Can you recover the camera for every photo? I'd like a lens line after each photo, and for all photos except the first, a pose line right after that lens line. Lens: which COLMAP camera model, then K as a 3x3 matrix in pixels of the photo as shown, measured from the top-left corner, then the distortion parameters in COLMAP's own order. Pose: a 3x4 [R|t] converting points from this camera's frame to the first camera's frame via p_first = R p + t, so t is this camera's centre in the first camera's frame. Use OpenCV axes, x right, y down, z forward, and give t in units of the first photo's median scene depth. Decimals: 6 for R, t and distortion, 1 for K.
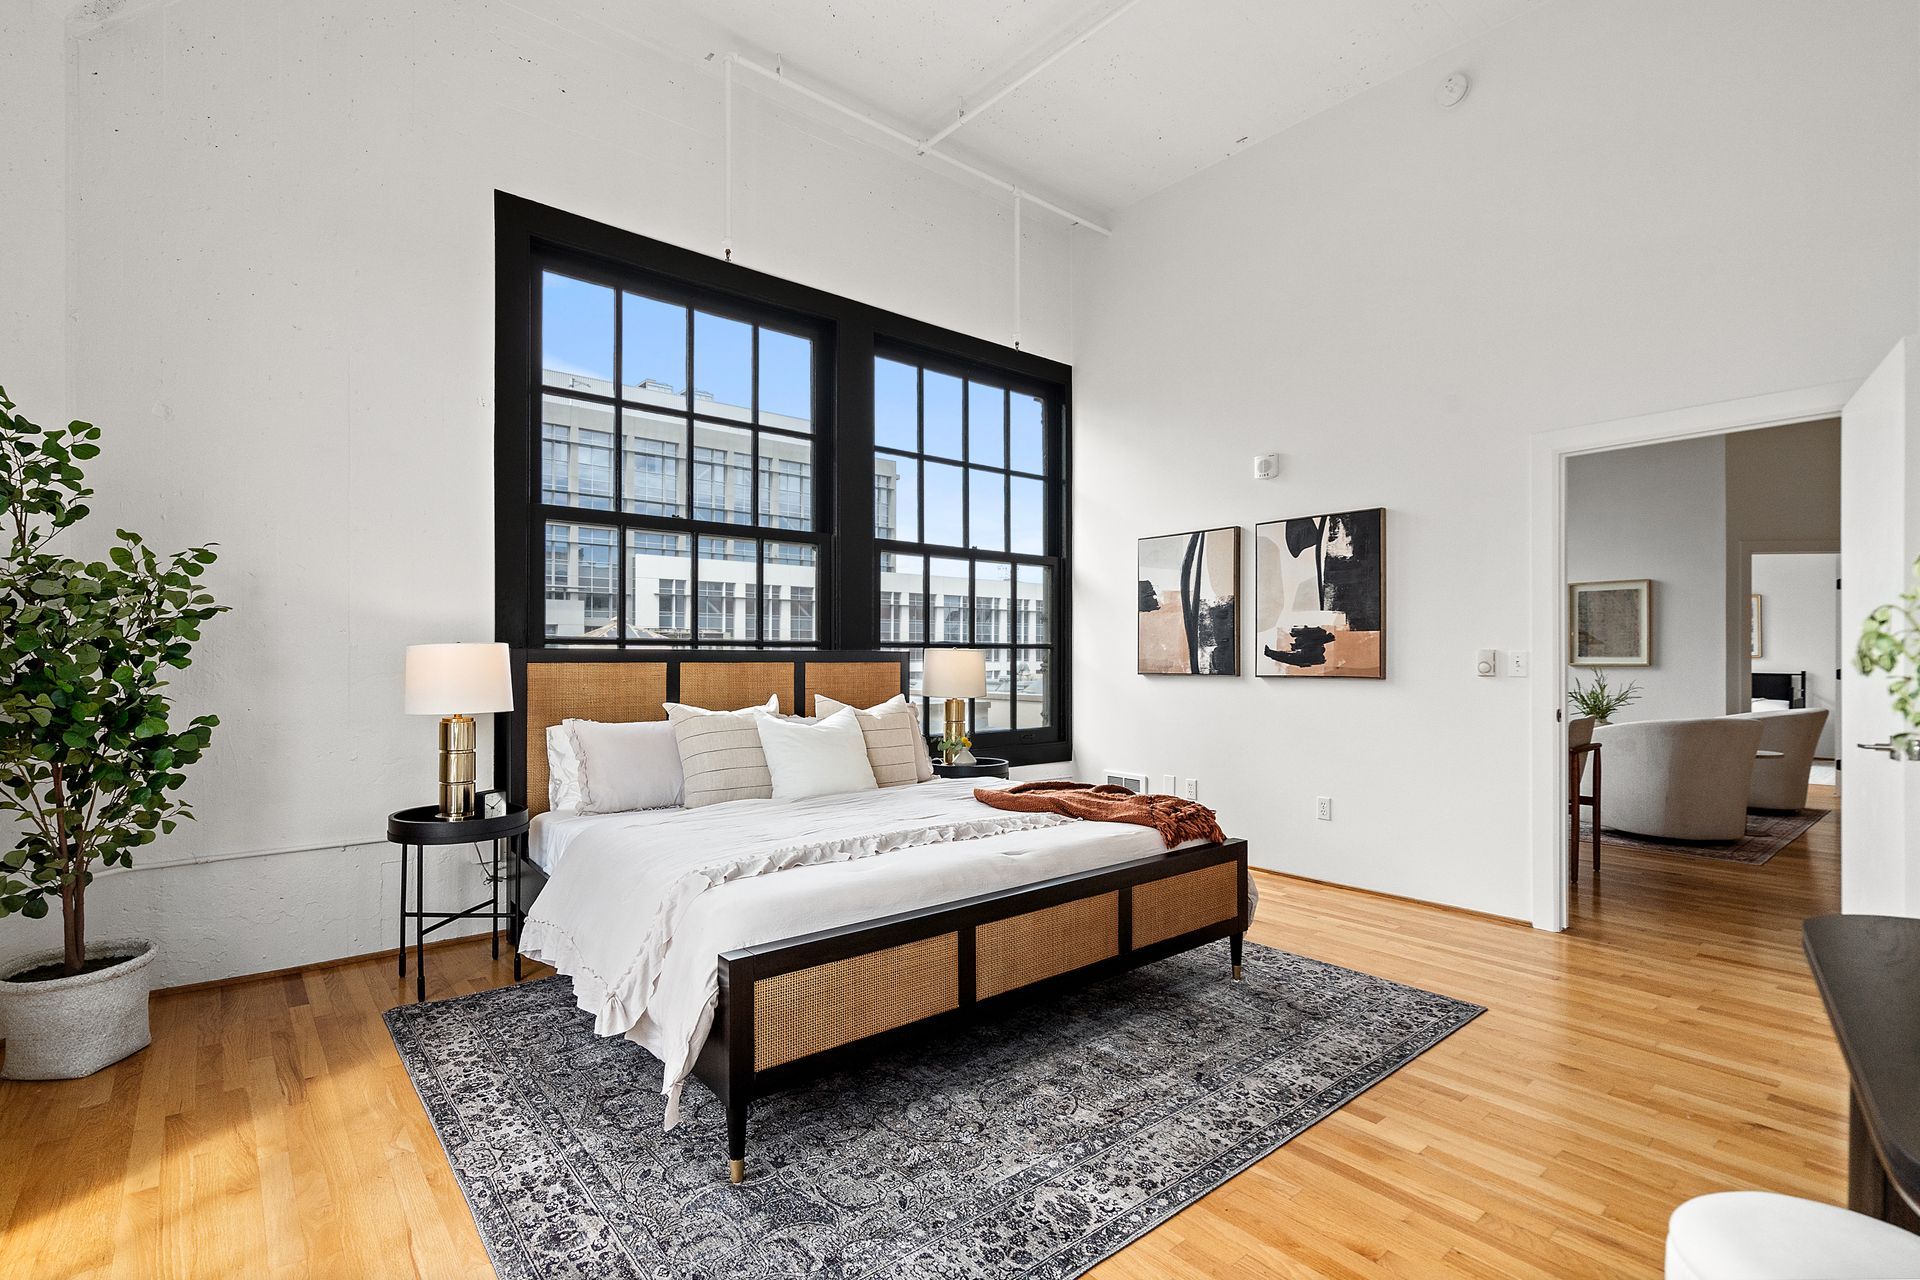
lens RADIAL K [[893.6, 0, 962.9], [0, 893.6, 649.0], [0, 0, 1]] dist [-0.002102, -0.000344]
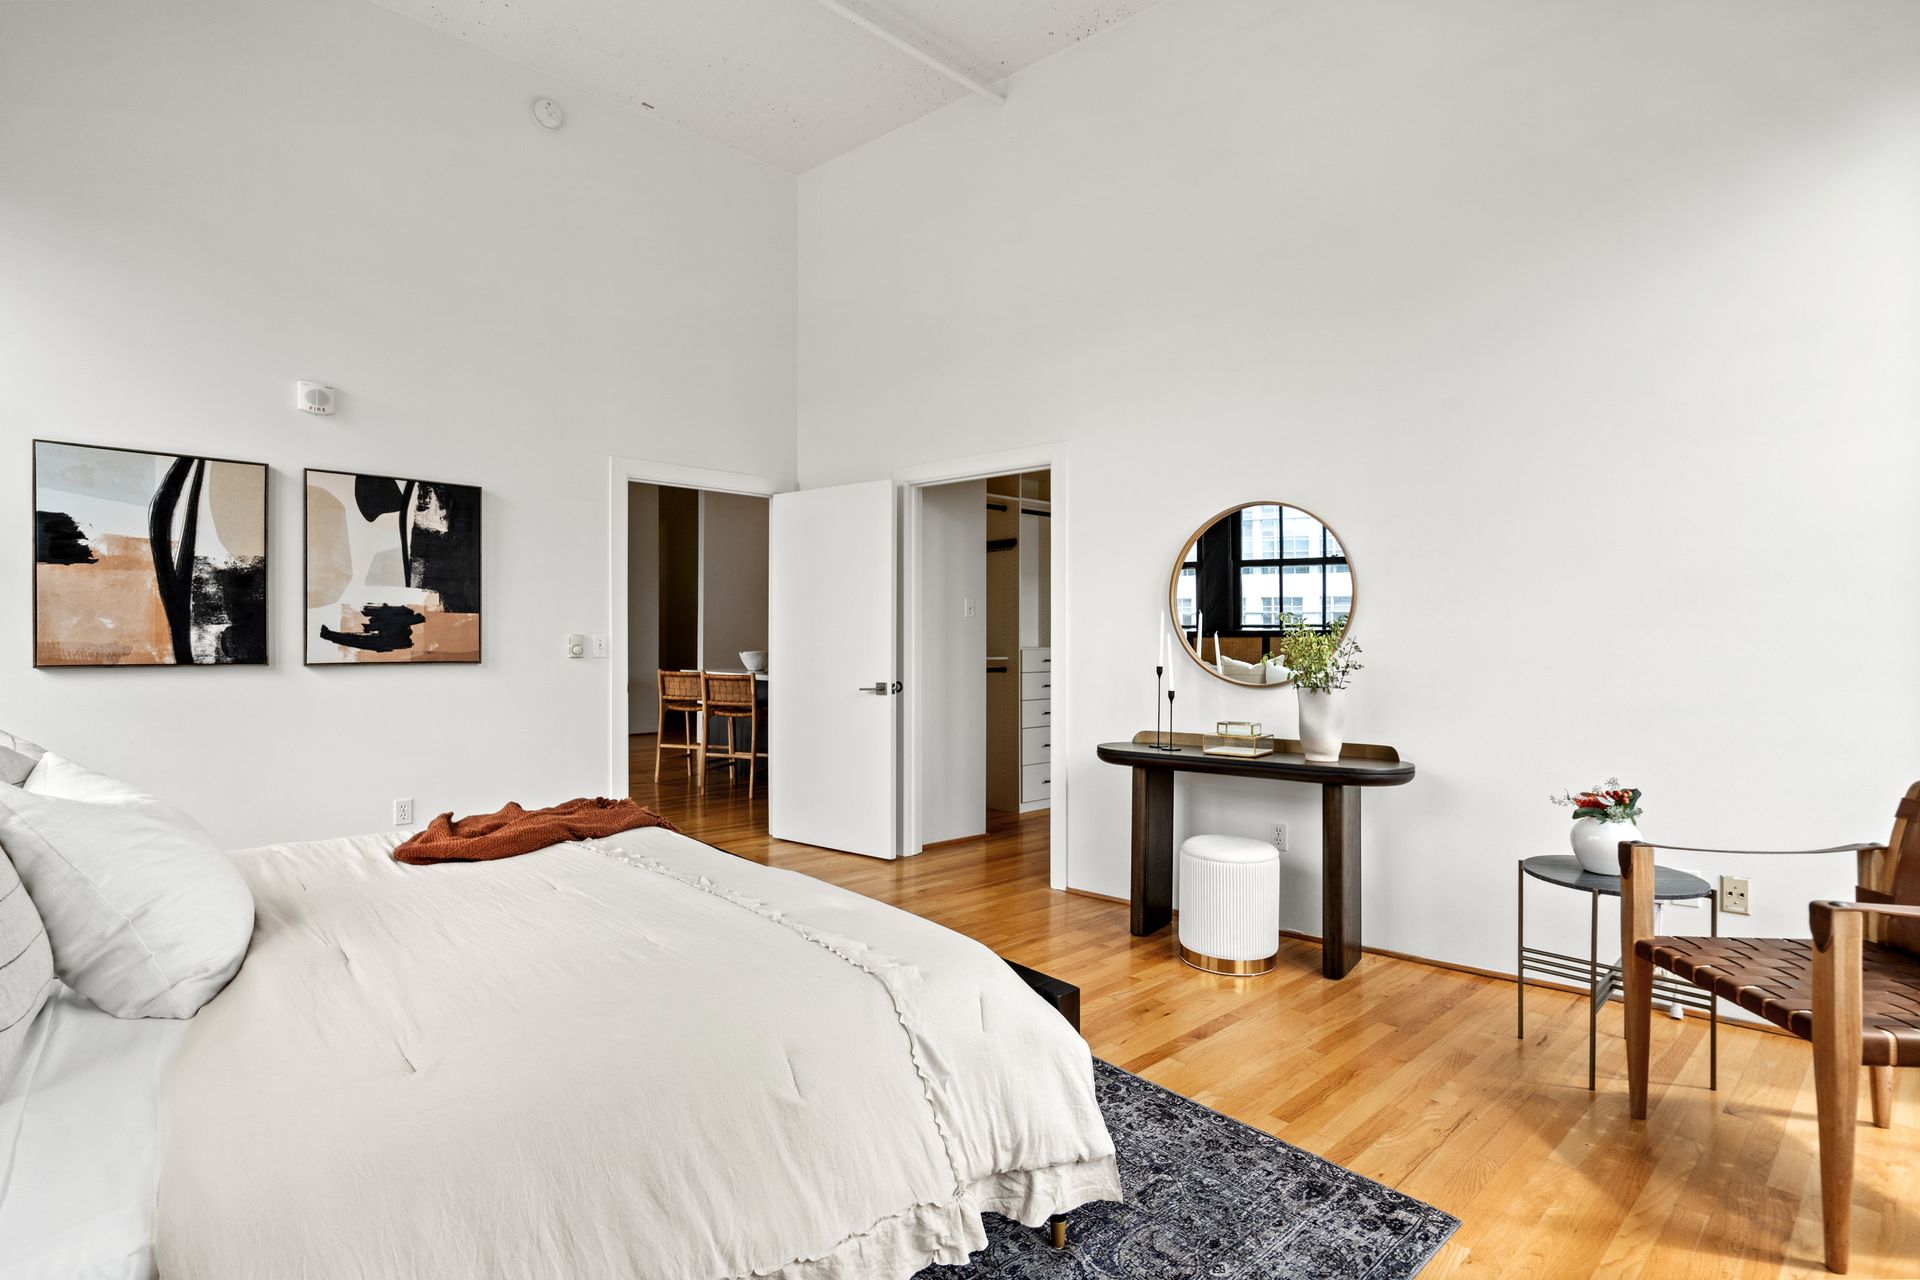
lens RADIAL K [[886.5, 0, 950.5], [0, 886.5, 639.4], [0, 0, 1]] dist [-0.000632, 0.000134]
pose [[-0.014271, 0.009346, 0.999854, -0.464372], [-0.008907, 0.999915, -0.009473, 0.011250], [-0.999858, -0.009041, -0.014186, 0.463473]]
